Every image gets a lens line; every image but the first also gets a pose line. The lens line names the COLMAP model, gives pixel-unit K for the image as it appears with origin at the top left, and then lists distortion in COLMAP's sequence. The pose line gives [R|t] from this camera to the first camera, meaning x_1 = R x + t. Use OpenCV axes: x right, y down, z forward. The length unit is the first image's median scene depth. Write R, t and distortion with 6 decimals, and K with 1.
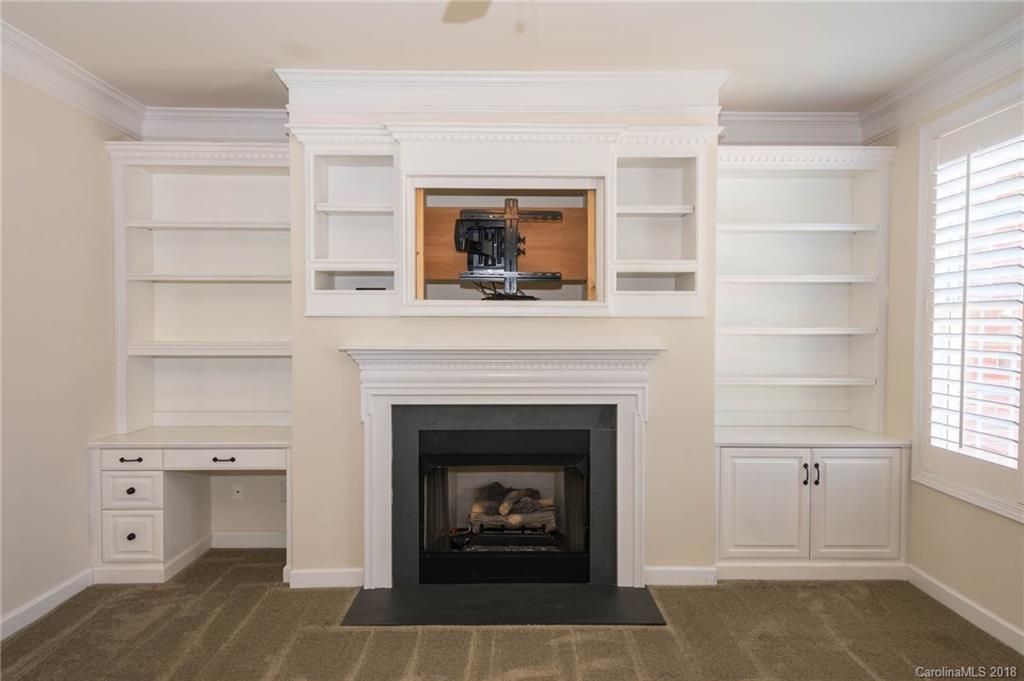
lens RADIAL K [[683.5, 0, 512.0], [0, 683.5, 340.5], [0, 0, 1]] dist [0.015049, -0.003653]
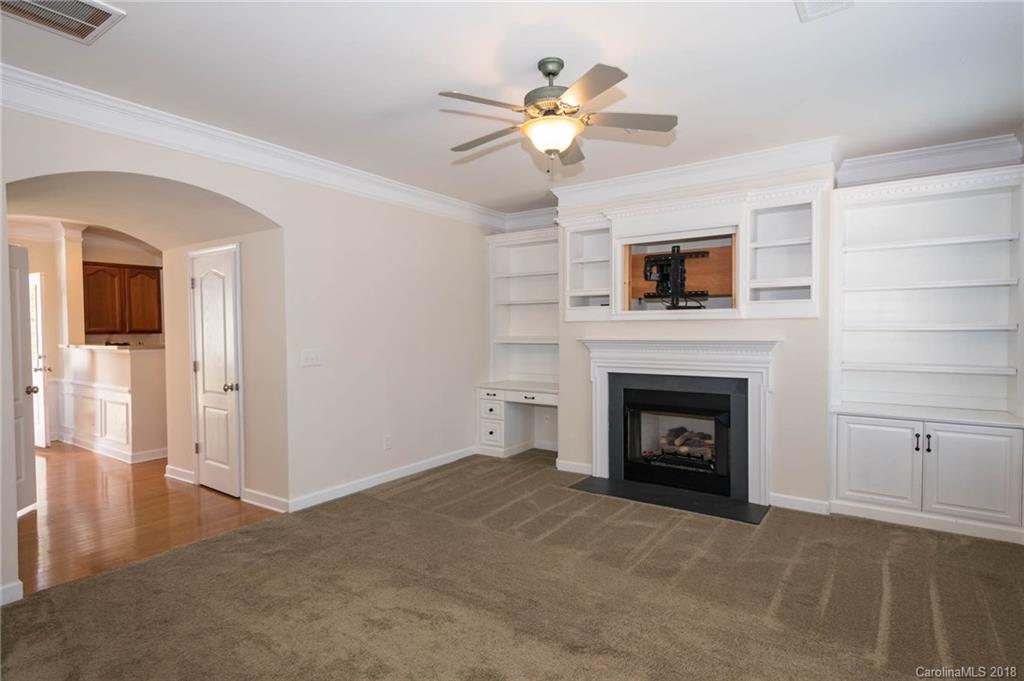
lens RADIAL K [[515.6, 0, 512.0], [0, 515.6, 340.5], [0, 0, 1]] dist [-0.001952, -0.001327]
pose [[0.811976, 0.005829, -0.583662, 0.380652], [-0.005712, 0.999982, 0.002042, 0.012582], [0.583663, 0.001676, 0.811994, -0.192406]]
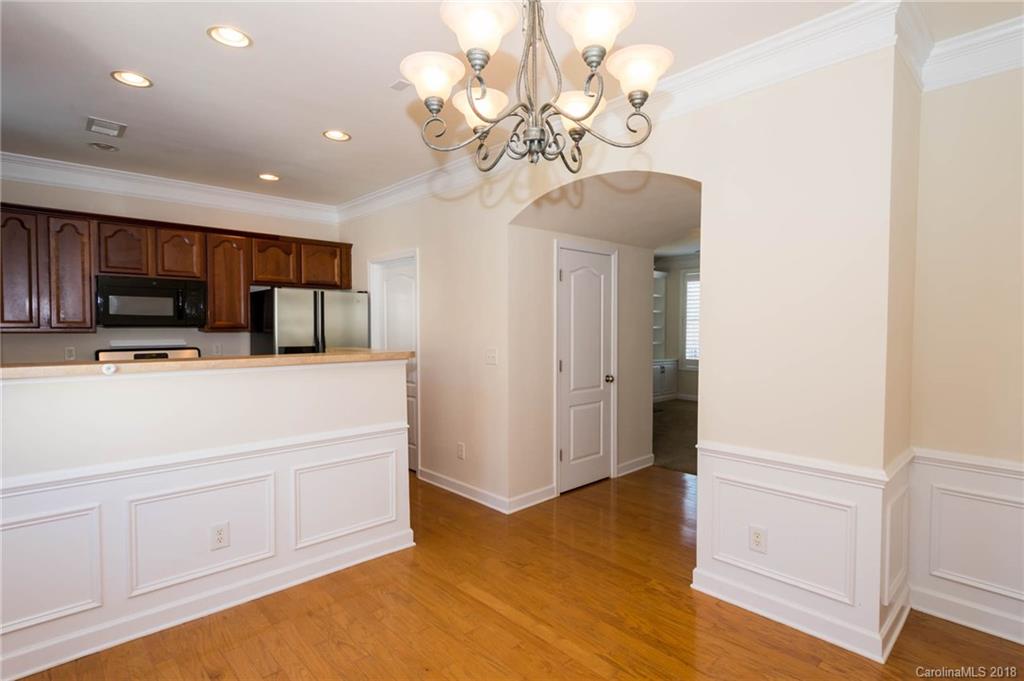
lens RADIAL K [[515.6, 0, 512.0], [0, 515.6, 340.5], [0, 0, 1]] dist [-0.001952, -0.001327]
pose [[0.730339, -0.018573, 0.682833, -1.849989], [0.016223, 0.999820, 0.009843, 0.014767], [-0.682893, 0.003888, 0.730508, -0.347400]]
